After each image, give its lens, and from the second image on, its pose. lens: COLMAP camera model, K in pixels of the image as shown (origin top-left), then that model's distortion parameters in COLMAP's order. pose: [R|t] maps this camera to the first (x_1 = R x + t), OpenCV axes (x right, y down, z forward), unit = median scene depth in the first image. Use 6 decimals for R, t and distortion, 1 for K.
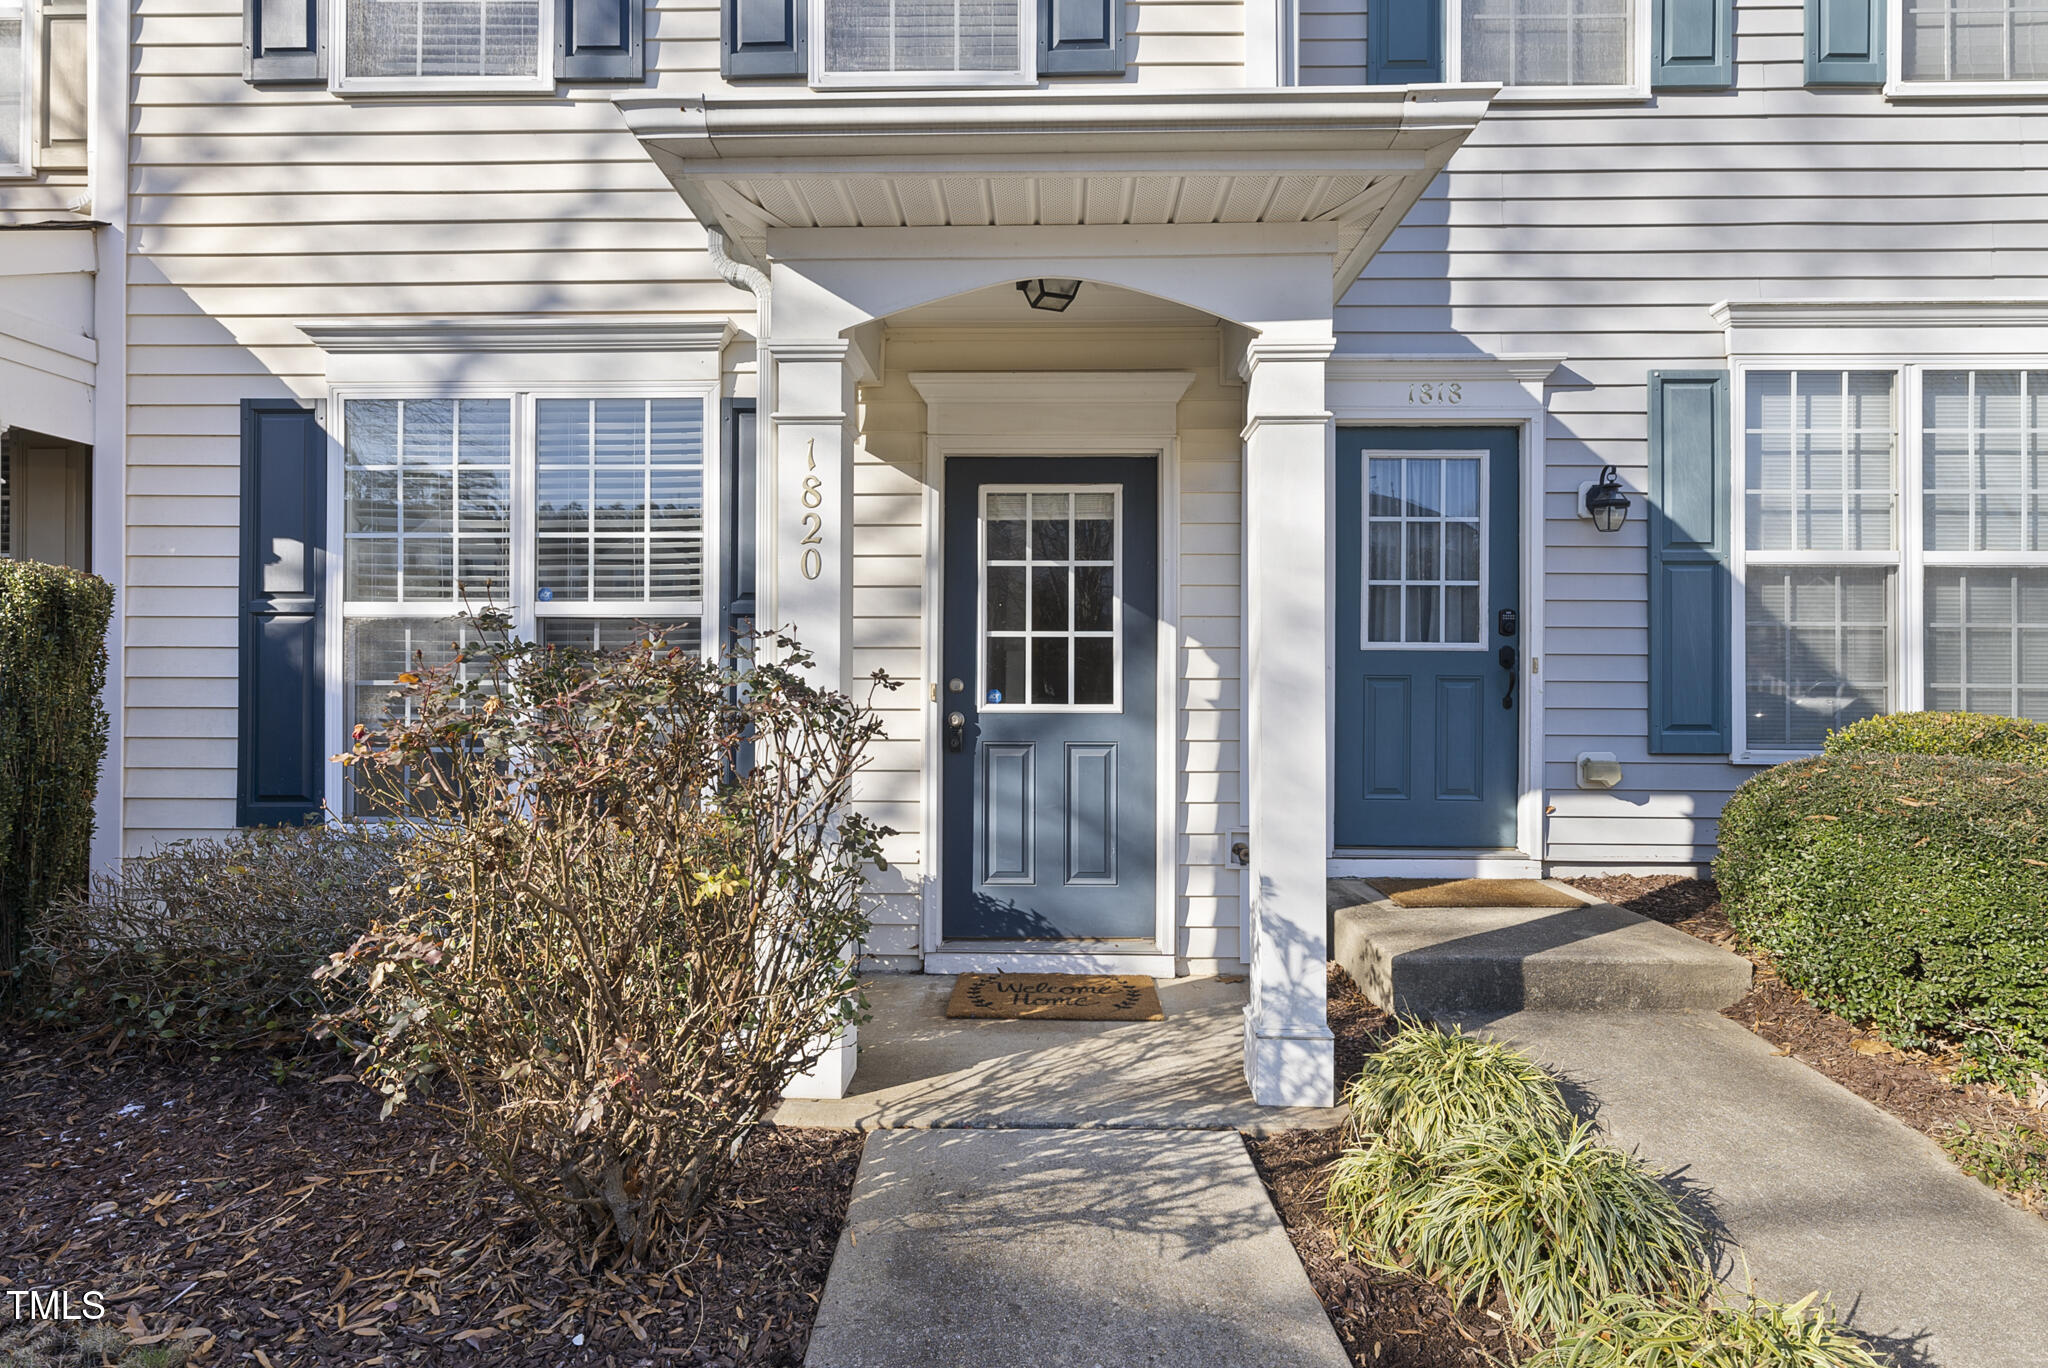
lens RADIAL K [[949.8, 0, 1029.7], [0, 949.8, 679.4], [0, 0, 1]] dist [0.002000, -0.000050]
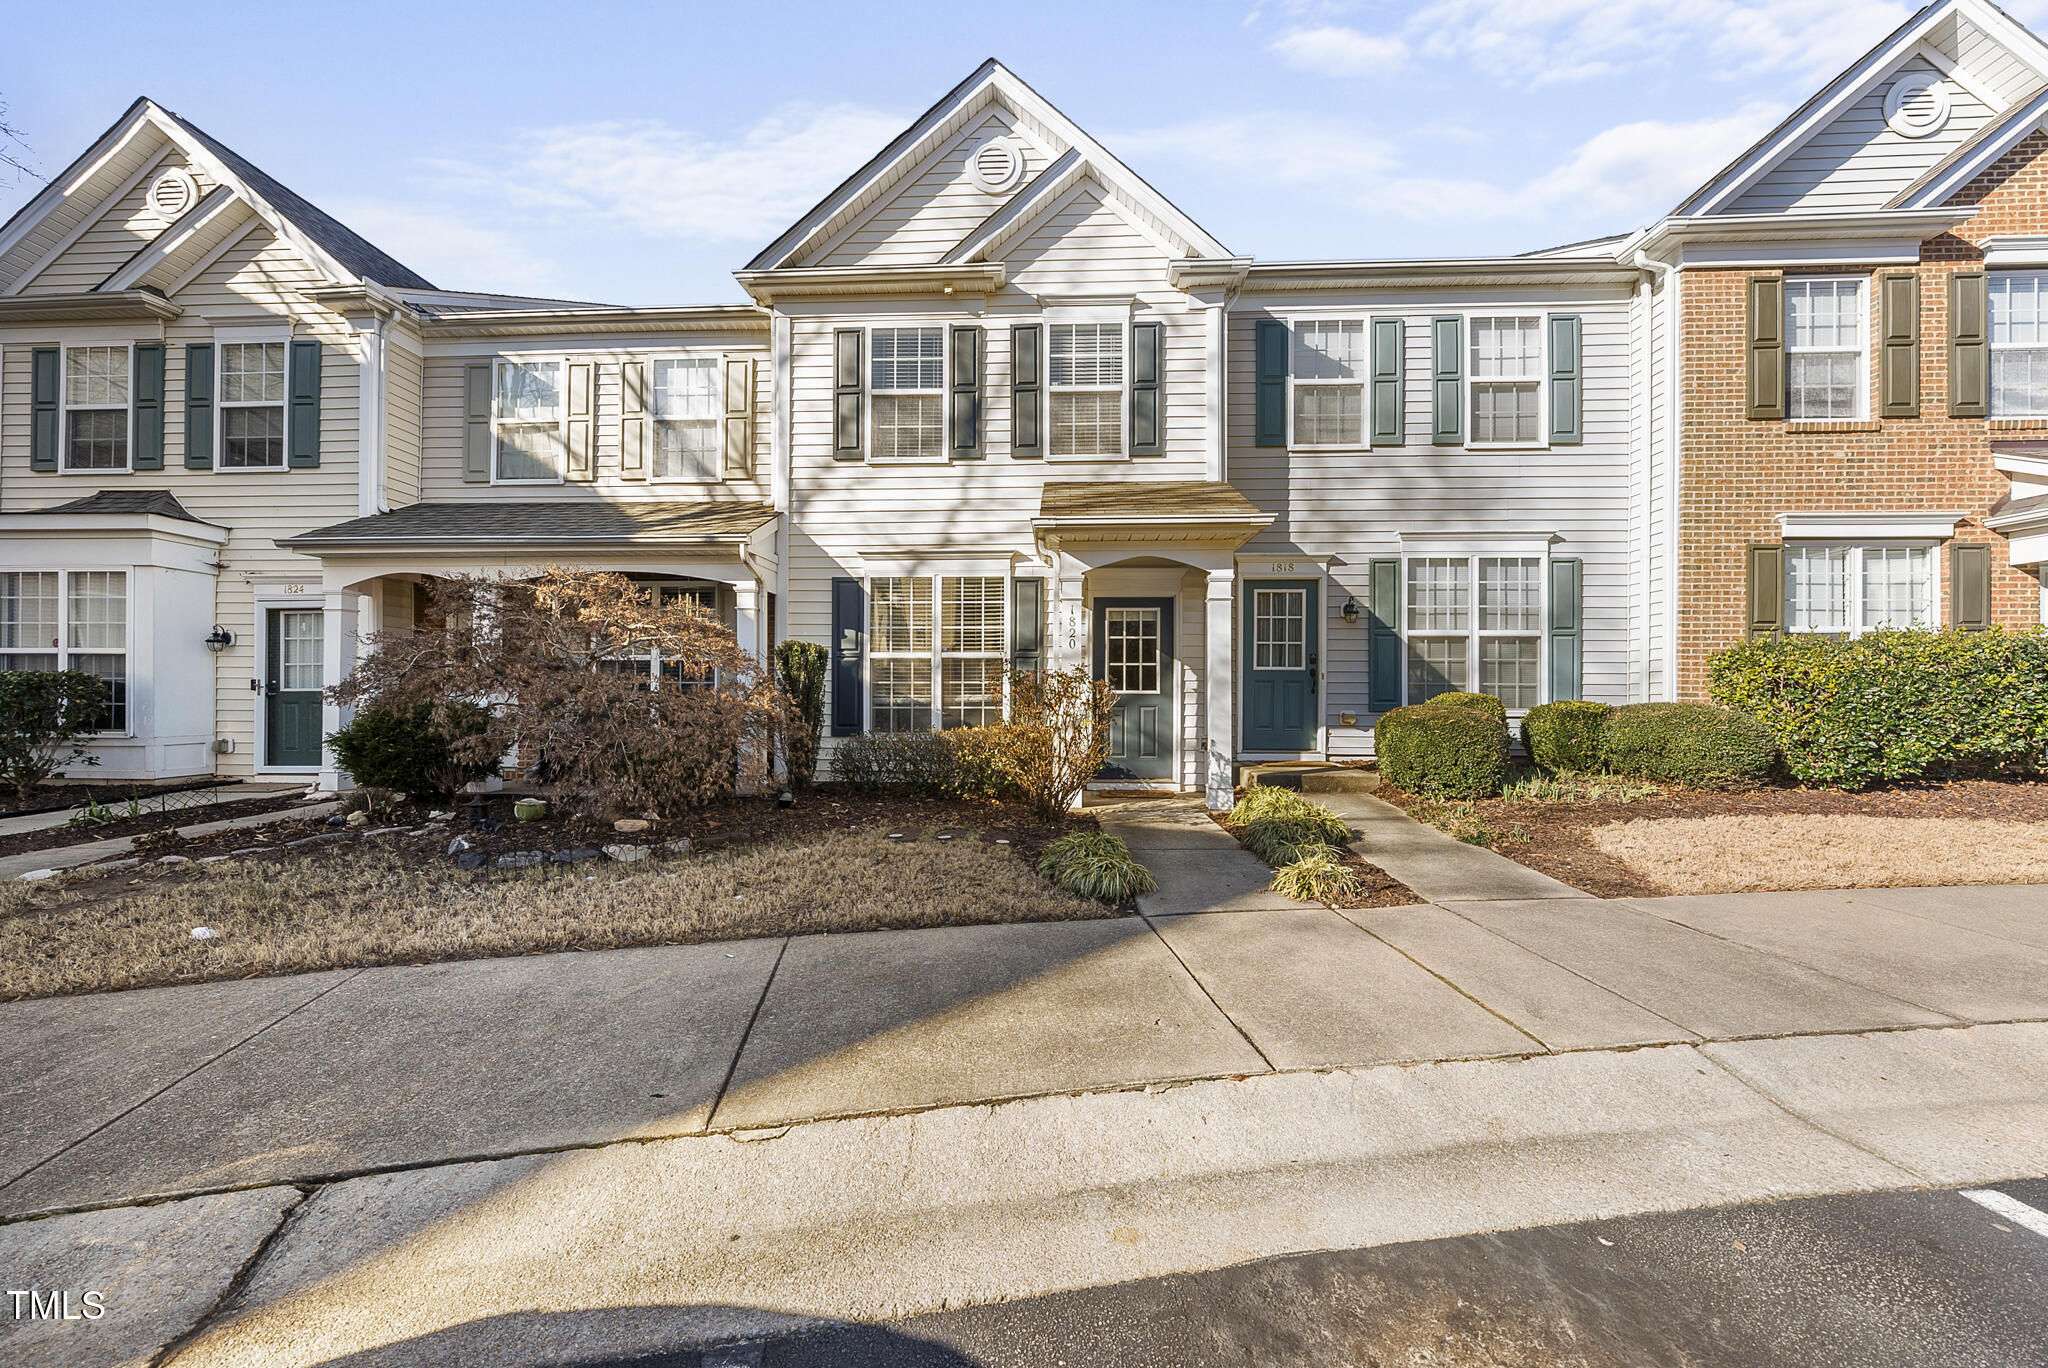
lens RADIAL K [[704.7, 0, 1028.2], [0, 704.7, 690.5], [0, 0, 1]] dist [-0.002953, -0.000035]
pose [[0.999610, 0.000411, -0.027927, -0.215723], [-0.000445, 0.999999, -0.001194, 0.028612], [0.027926, 0.001206, 0.999609, -0.977908]]
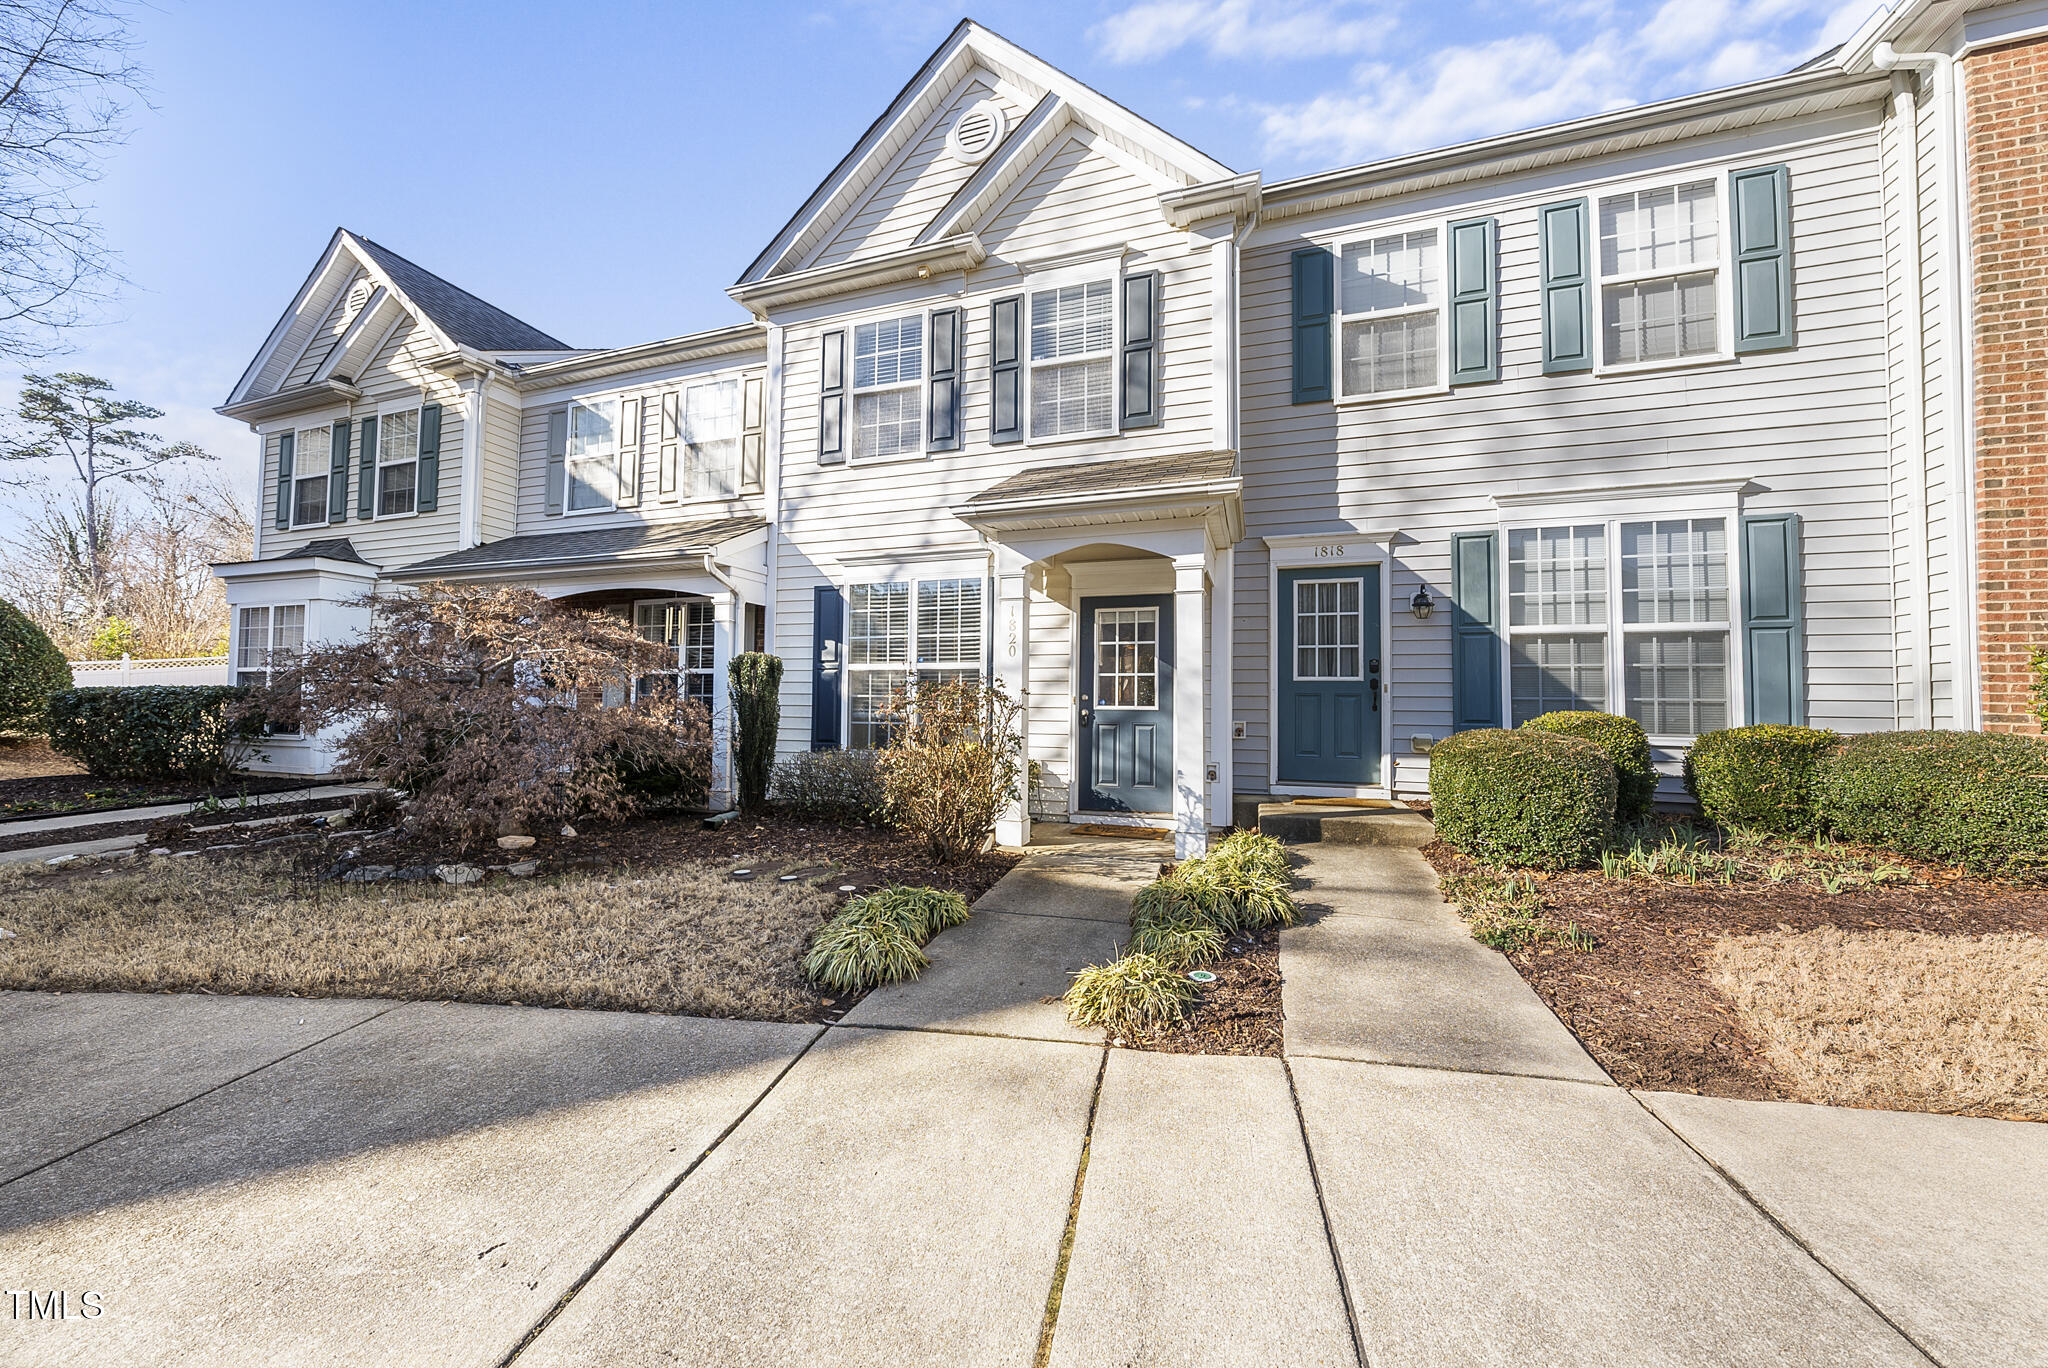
lens RADIAL K [[700.6, 0, 1025.2], [0, 700.6, 677.9], [0, 0, 1]] dist [-0.006550, 0.001755]
pose [[0.954941, -0.005758, -0.296740, 0.282520], [-0.004523, 0.999413, -0.033949, 0.016955], [0.296762, 0.033762, 0.954355, -0.639894]]
